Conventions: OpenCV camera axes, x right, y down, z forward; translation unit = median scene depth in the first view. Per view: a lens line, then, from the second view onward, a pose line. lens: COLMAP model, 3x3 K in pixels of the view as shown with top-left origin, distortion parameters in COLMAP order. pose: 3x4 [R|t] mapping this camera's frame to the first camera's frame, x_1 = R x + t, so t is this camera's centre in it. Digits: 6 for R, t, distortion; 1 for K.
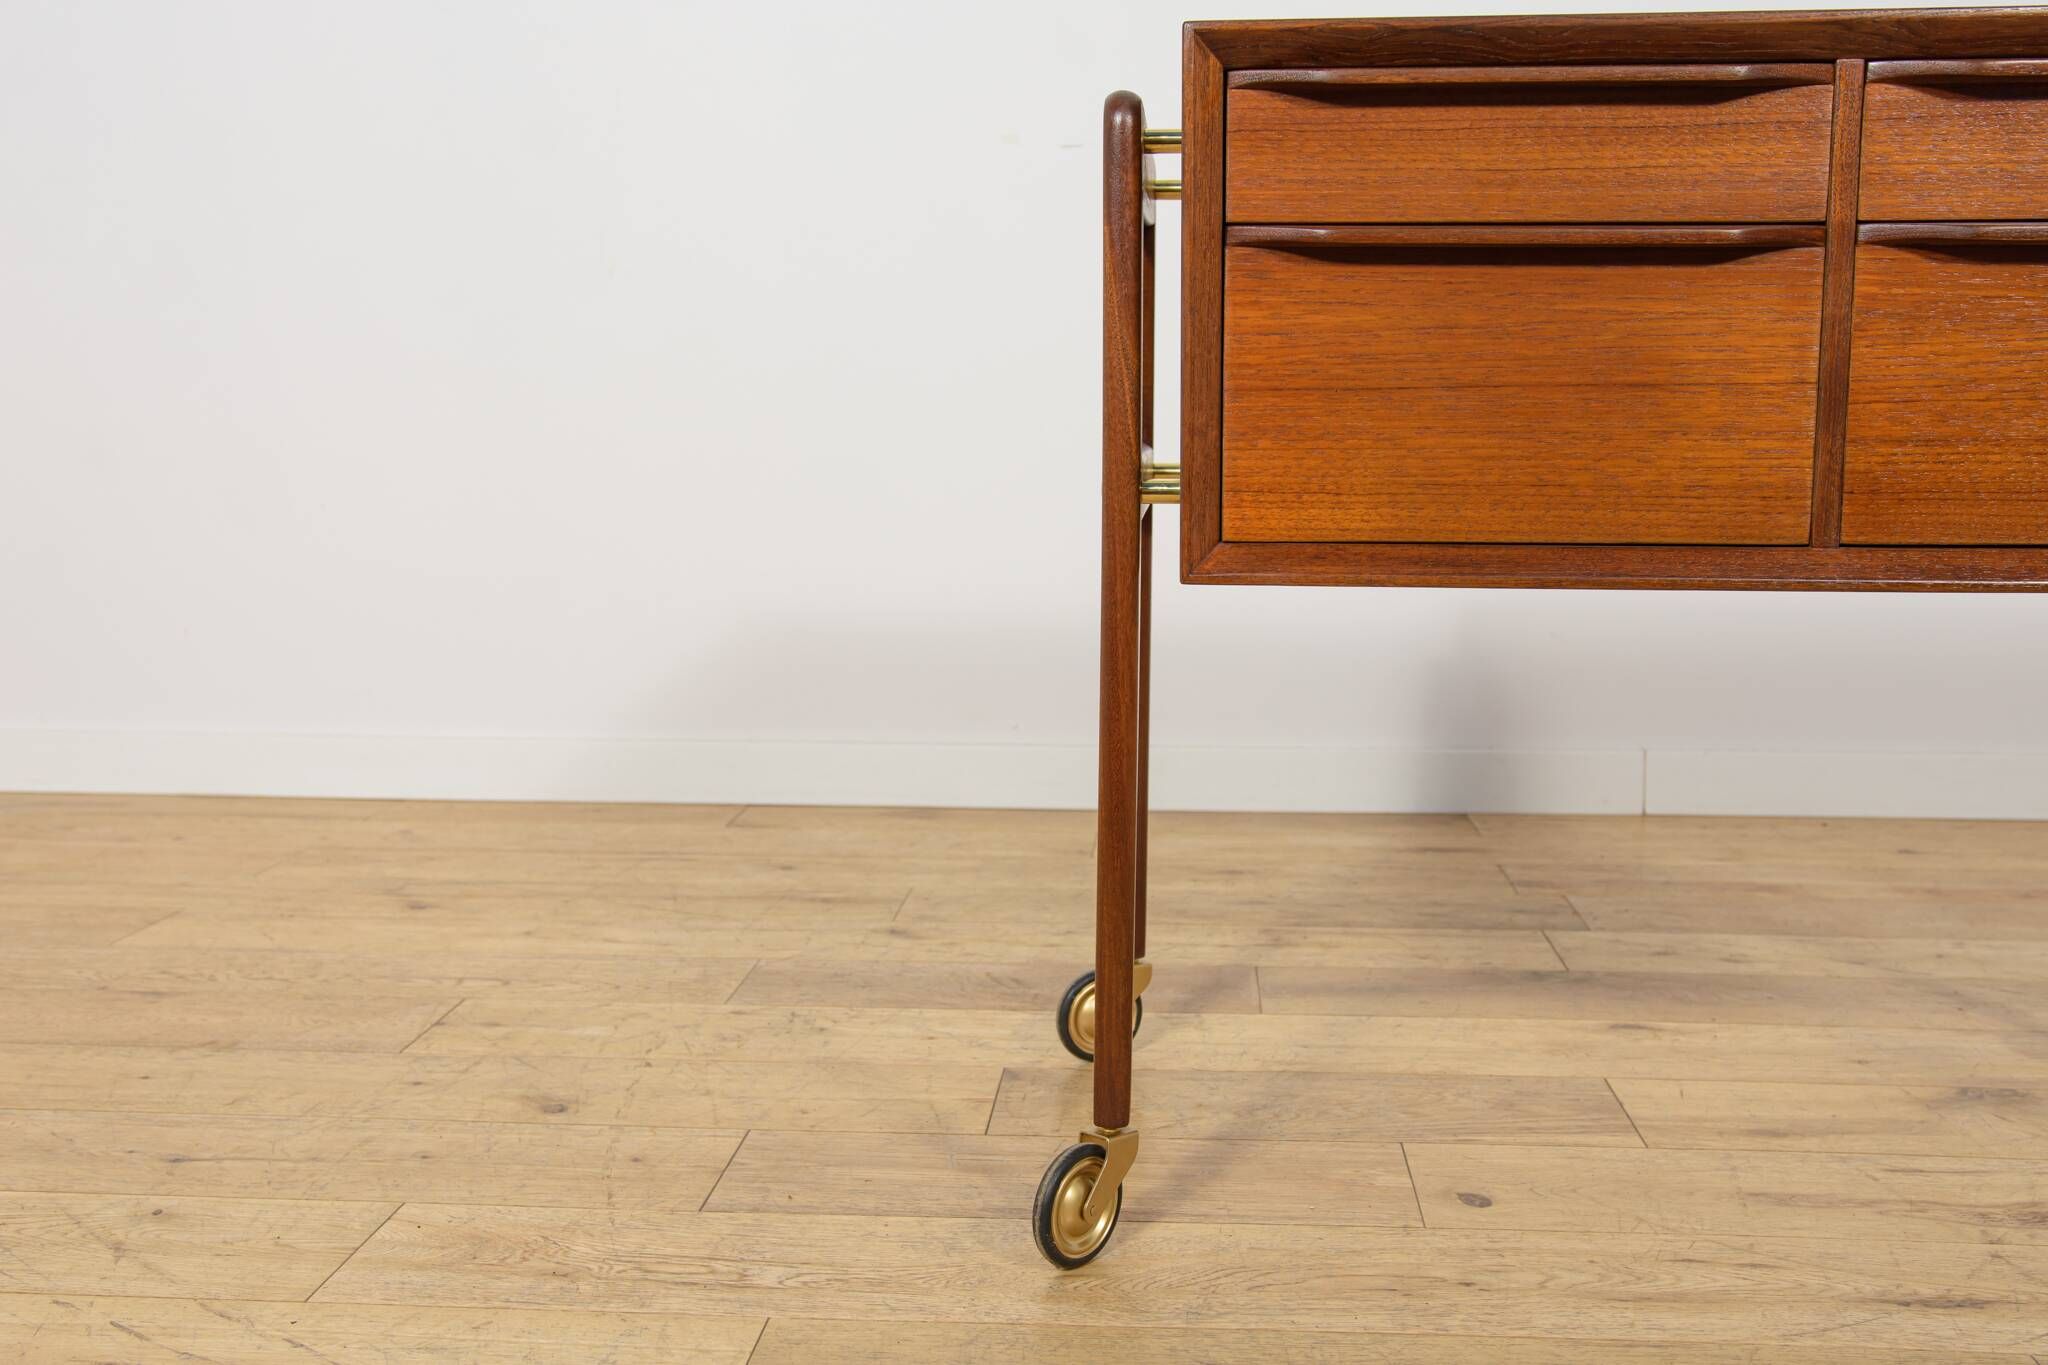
lens RADIAL K [[2030.7, 0, 1039.4], [0, 2030.7, 690.5], [0, 0, 1]] dist [-0.048697, 0.109014]
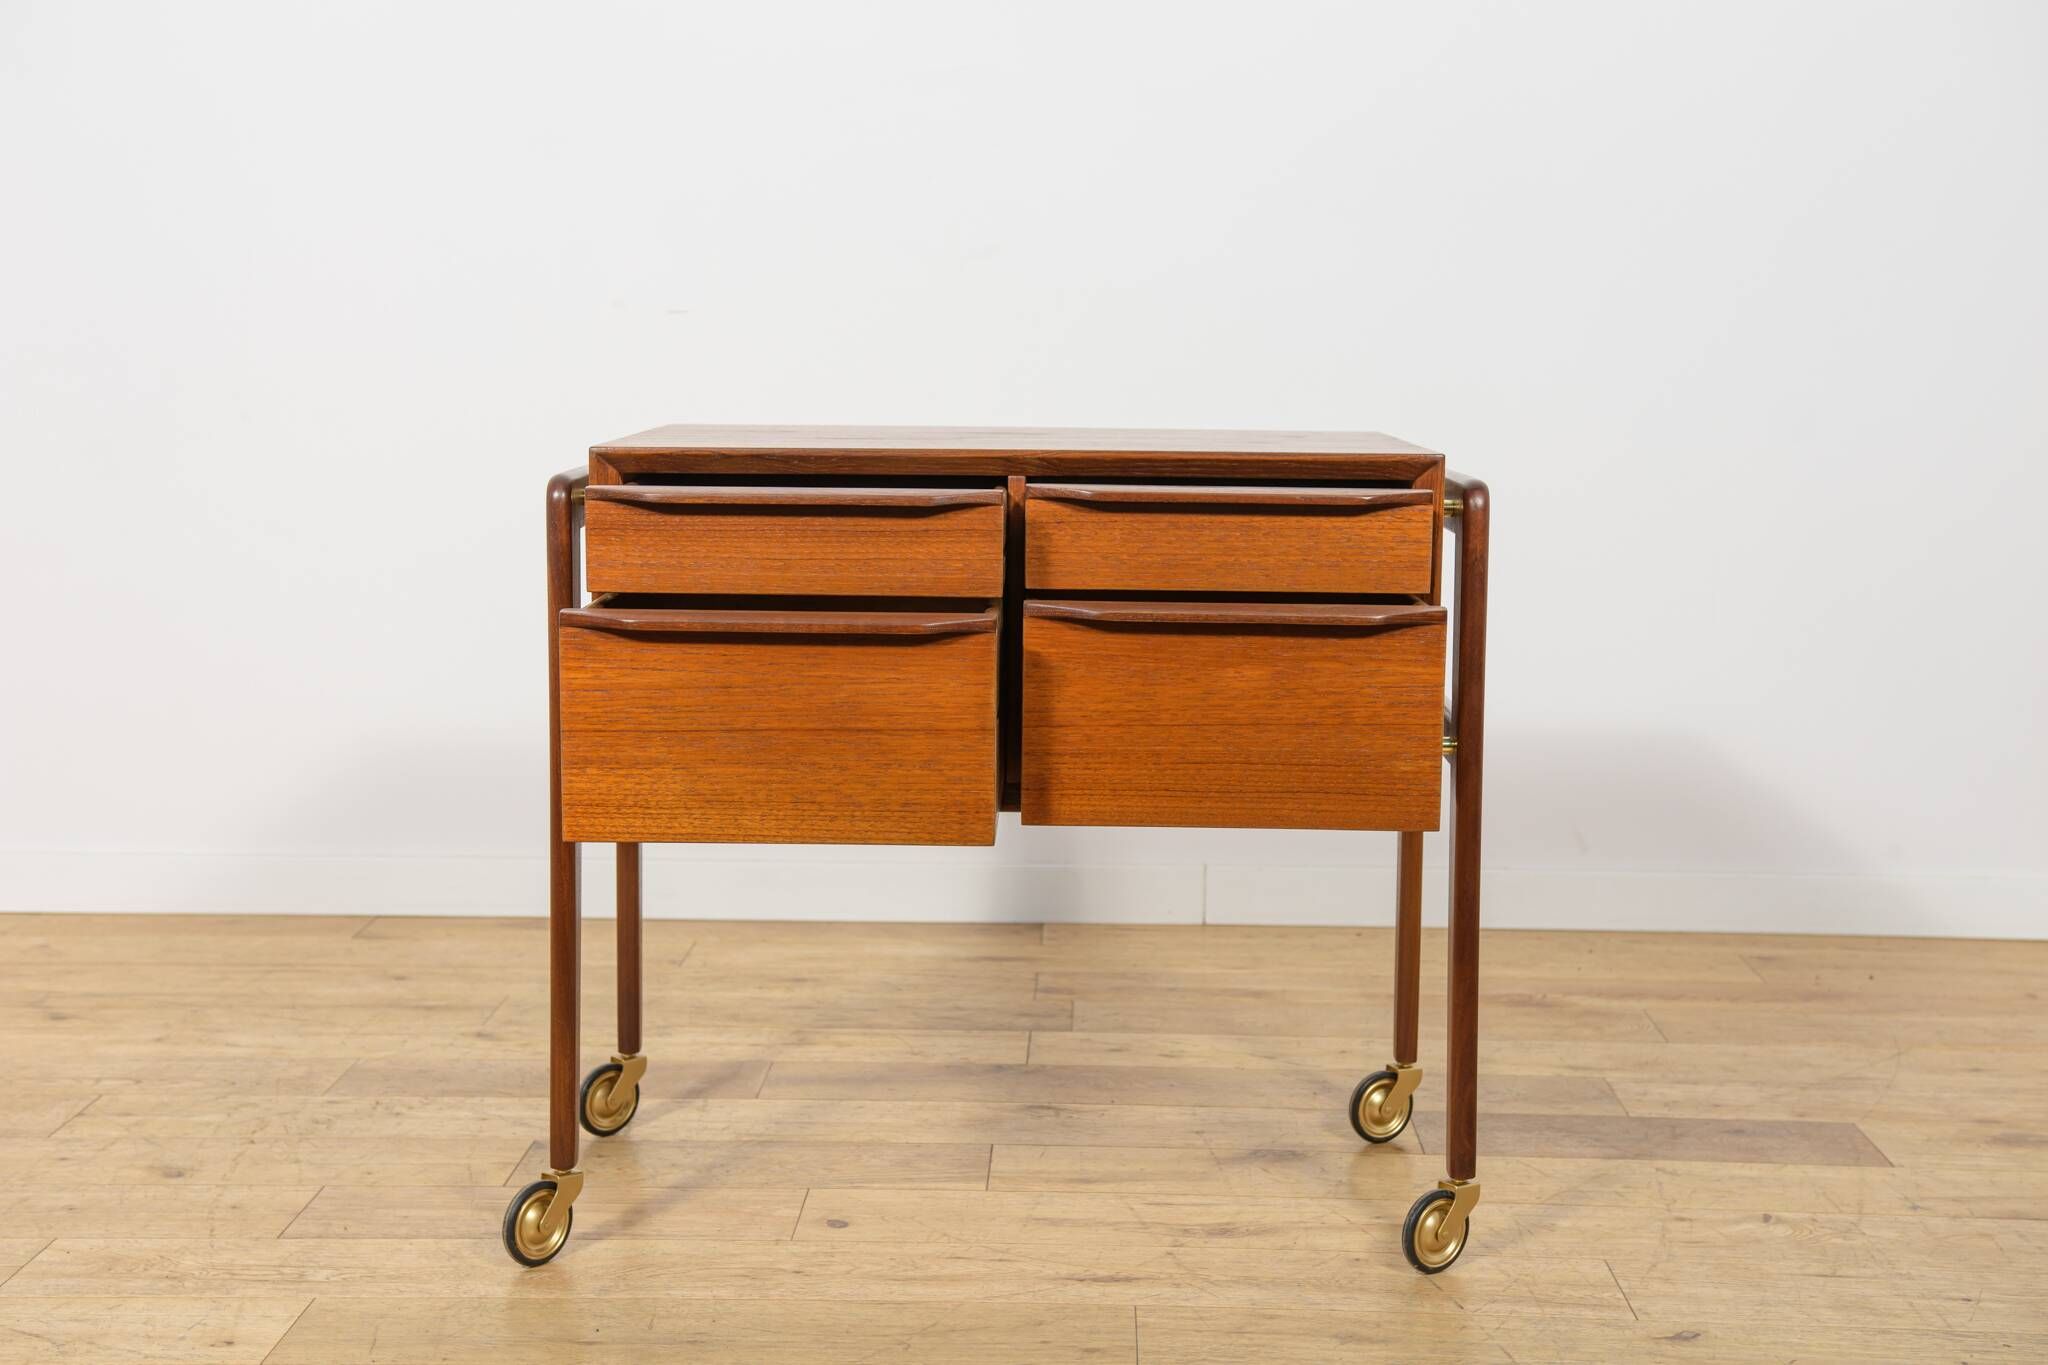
lens RADIAL K [[2739.5, 0, 1026.1], [0, 2739.5, 685.5], [0, 0, 1]] dist [0.066536, 0.142512]
pose [[0.998750, 0.002499, 0.049925, 0.224572], [-0.002145, 0.999972, -0.007136, -0.099575], [-0.049942, 0.007020, 0.998727, -0.832900]]
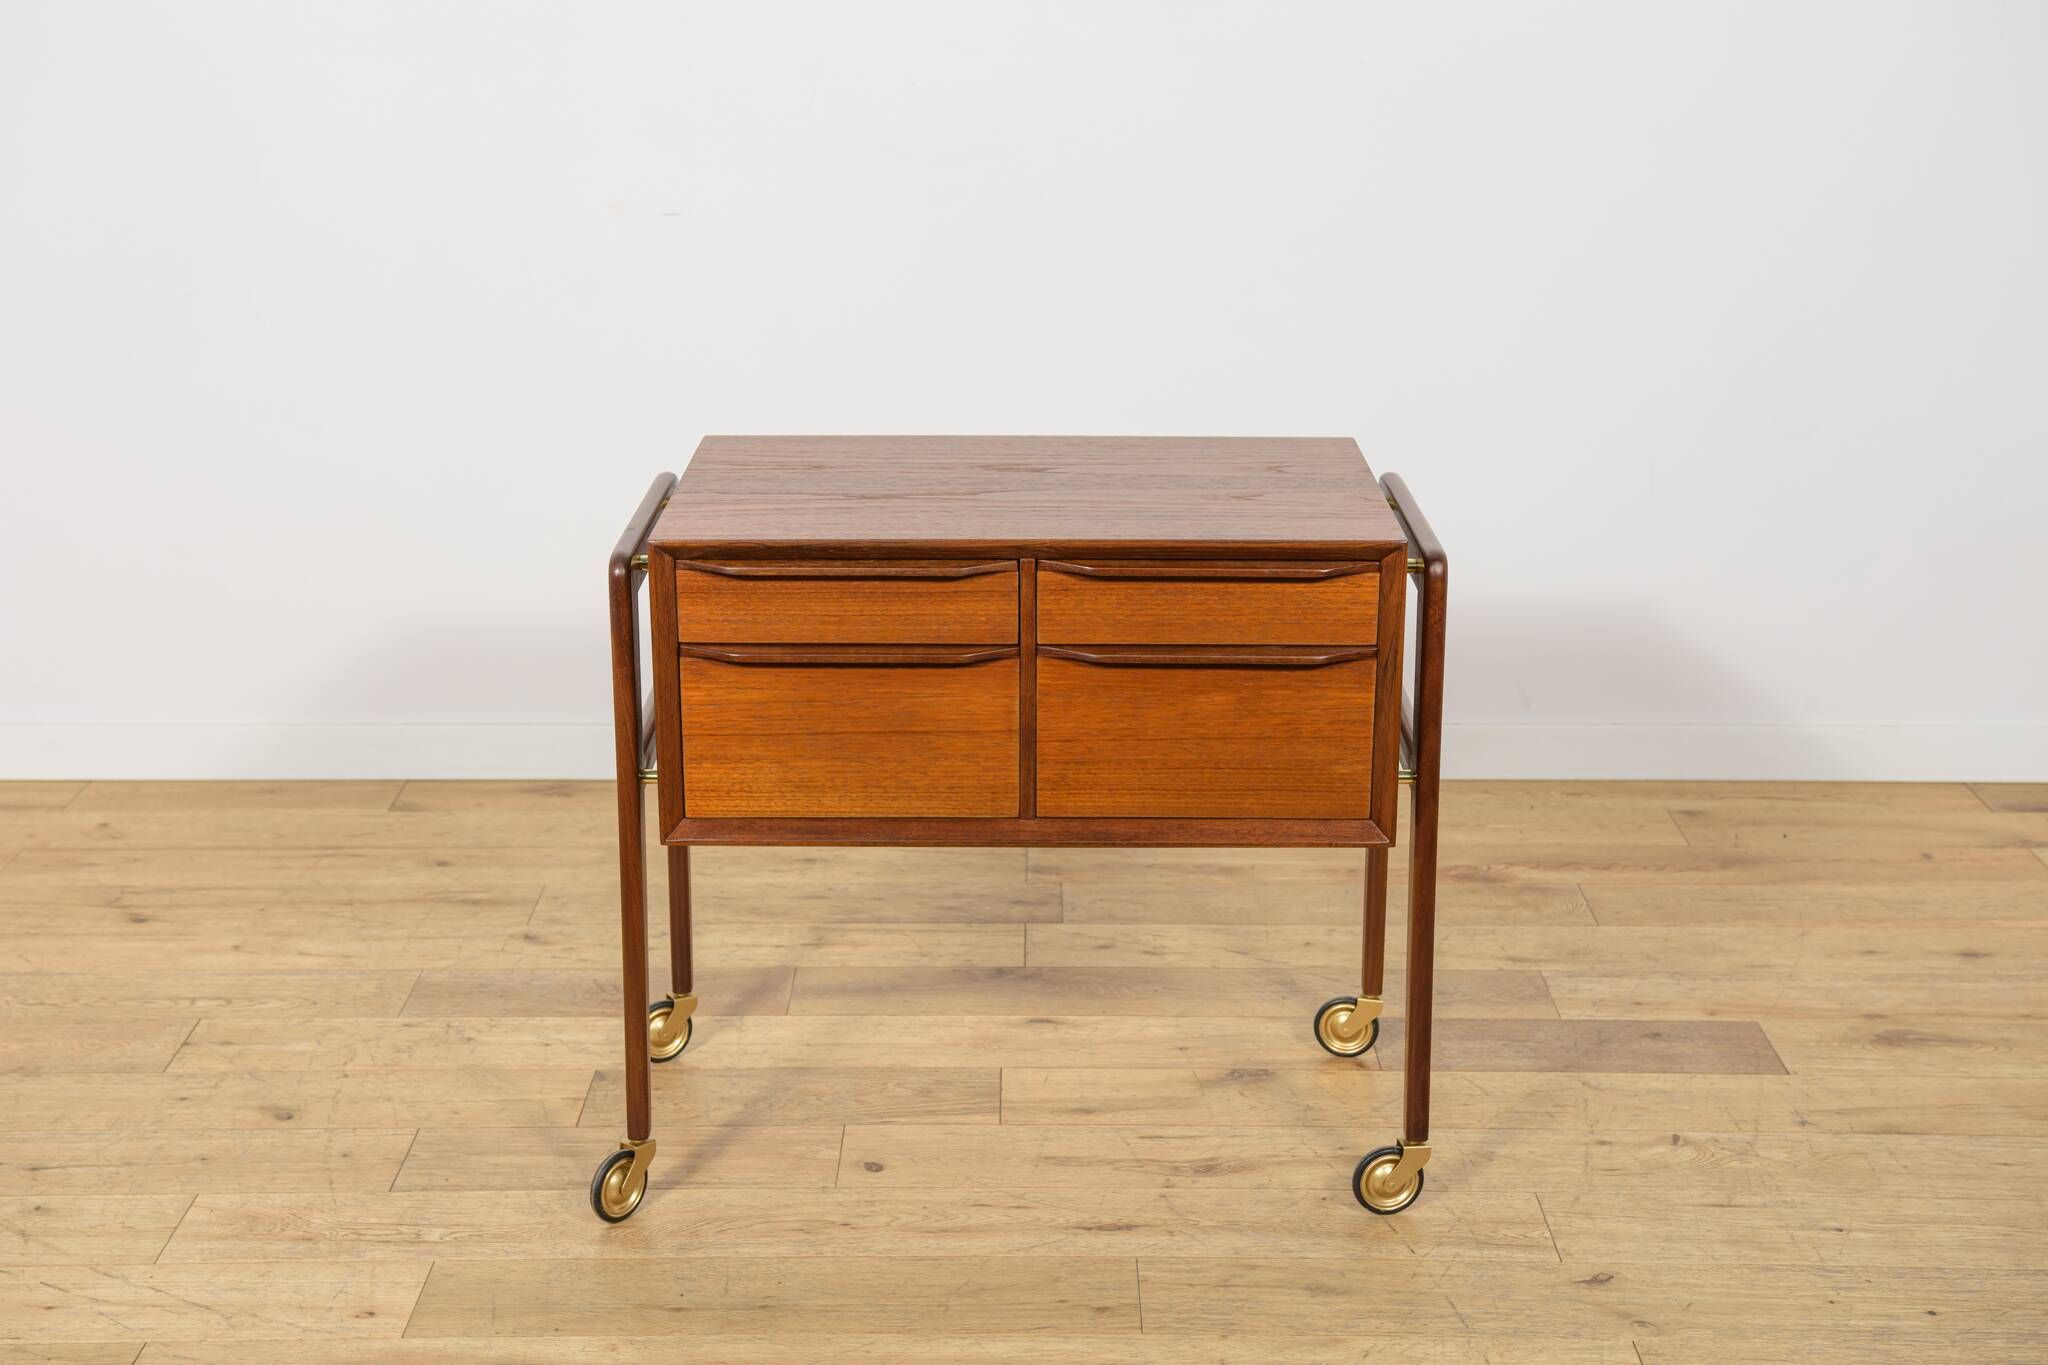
lens RADIAL K [[2847.1, 0, 1025.1], [0, 2847.1, 686.2], [0, 0, 1]] dist [0.075403, 0.143284]
pose [[0.997232, -0.019975, 0.071615, 0.161521], [0.008843, 0.988261, 0.152519, -0.431362], [-0.073821, -0.151464, 0.985702, -1.092526]]
